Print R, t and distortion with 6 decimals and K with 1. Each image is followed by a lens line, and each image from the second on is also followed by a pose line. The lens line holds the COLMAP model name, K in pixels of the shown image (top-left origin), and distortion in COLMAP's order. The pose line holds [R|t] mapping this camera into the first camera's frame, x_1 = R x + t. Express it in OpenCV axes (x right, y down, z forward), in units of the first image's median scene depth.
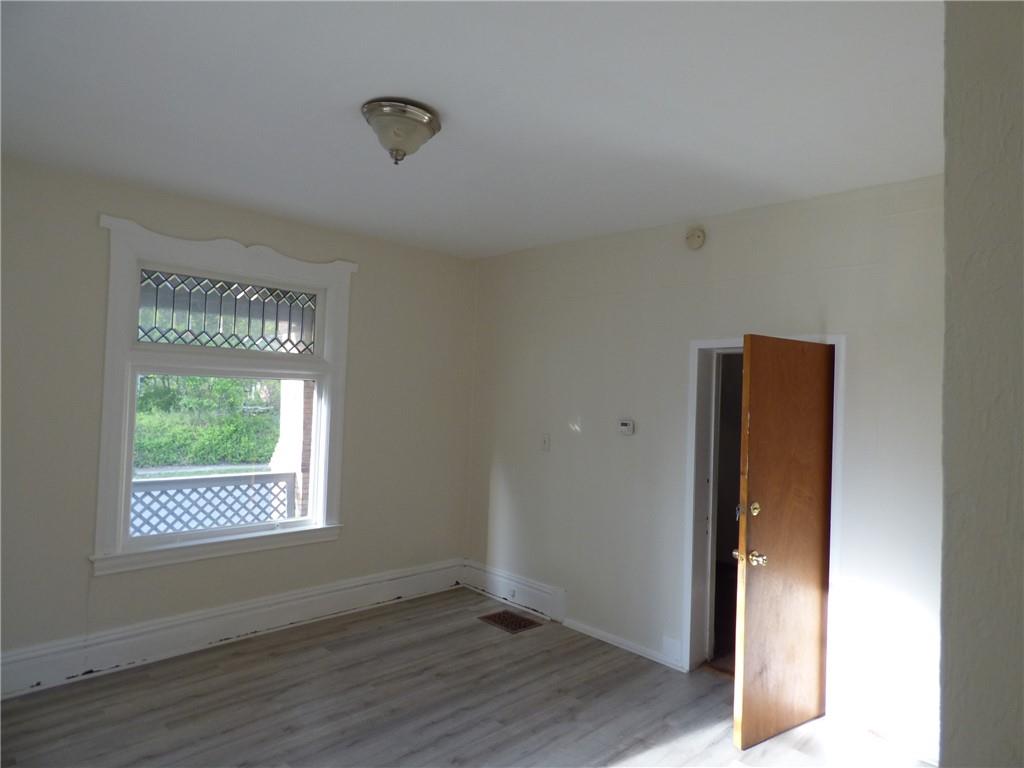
lens RADIAL K [[632.0, 0, 512.9], [0, 632.0, 377.0], [0, 0, 1]] dist [-0.015990, 0.002517]
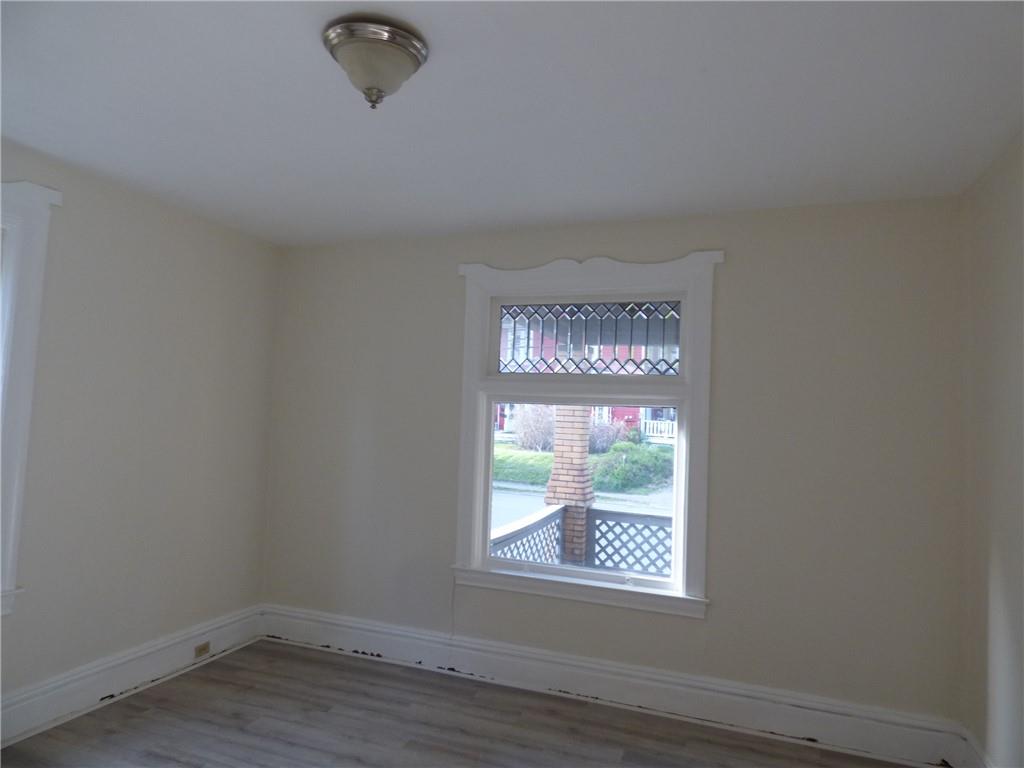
lens RADIAL K [[632.0, 0, 512.9], [0, 632.0, 377.0], [0, 0, 1]] dist [-0.015990, 0.002517]
pose [[0.408682, -0.063875, -0.910439, 0.365776], [0.006578, 0.997728, -0.067046, 0.021184], [0.912653, 0.021412, 0.408174, 0.534940]]
